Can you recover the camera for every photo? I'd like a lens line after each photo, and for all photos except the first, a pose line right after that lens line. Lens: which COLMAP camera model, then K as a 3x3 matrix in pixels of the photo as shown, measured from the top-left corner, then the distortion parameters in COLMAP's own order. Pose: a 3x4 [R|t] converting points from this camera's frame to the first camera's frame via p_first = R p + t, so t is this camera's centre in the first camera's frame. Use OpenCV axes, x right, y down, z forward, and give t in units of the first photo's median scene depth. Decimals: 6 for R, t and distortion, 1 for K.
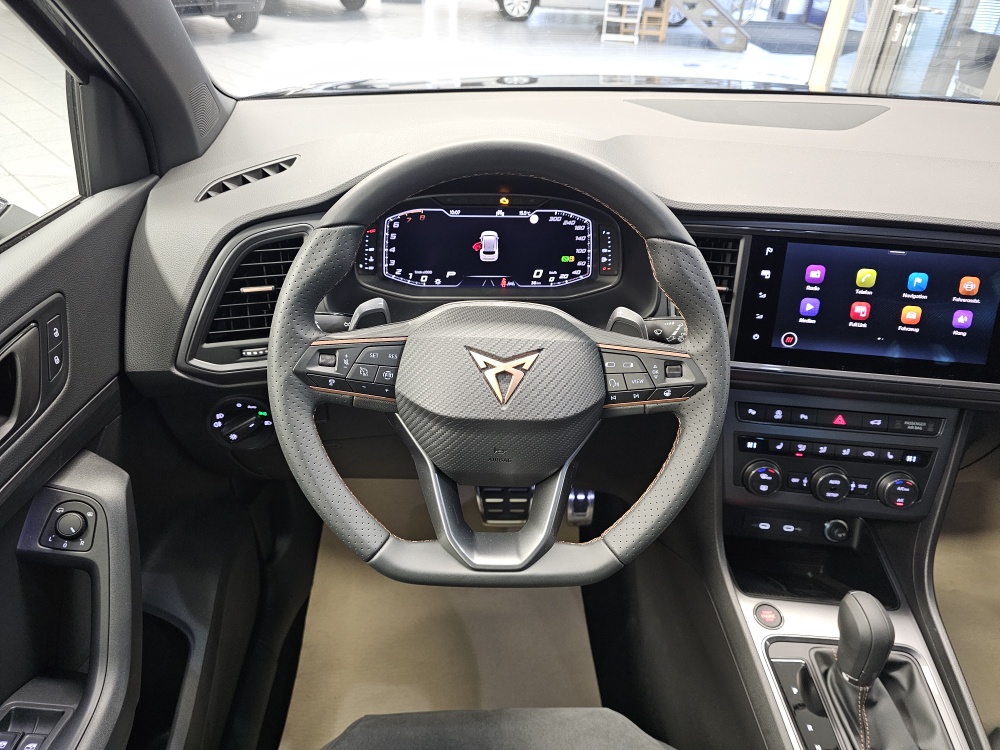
lens RADIAL K [[689.5, 0, 500.0], [0, 689.5, 375.0], [0, 0, 1]] dist [0.076152, -0.095272]
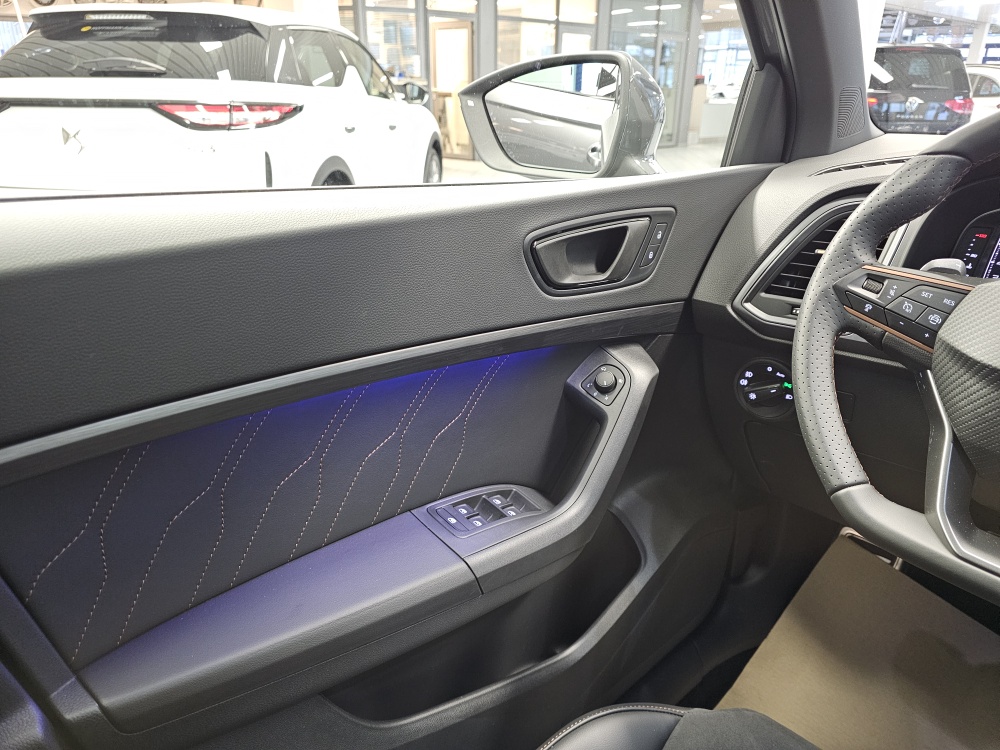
lens RADIAL K [[689.5, 0, 500.0], [0, 689.5, 375.0], [0, 0, 1]] dist [0.076152, -0.095272]
pose [[0.652551, 0.269975, -0.708019, 0.109841], [-0.411057, 0.911067, -0.031454, 0.267614], [0.636561, 0.311561, 0.705493, 0.008604]]
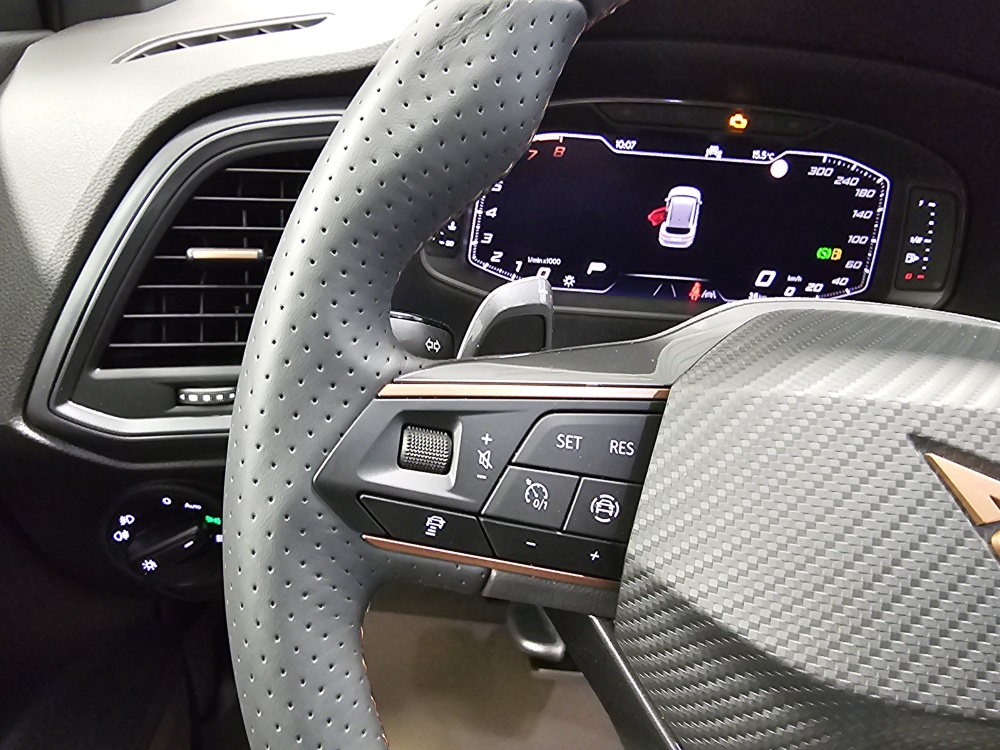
lens RADIAL K [[695.9, 0, 442.1], [0, 695.9, 374.8], [0, 0, 1]] dist [-0.008956, -0.003290]
pose [[0.996949, 0.069569, -0.035399, -0.184678], [-0.071864, 0.995073, -0.068304, -0.026353], [0.030473, 0.070640, 0.997036, 0.552419]]
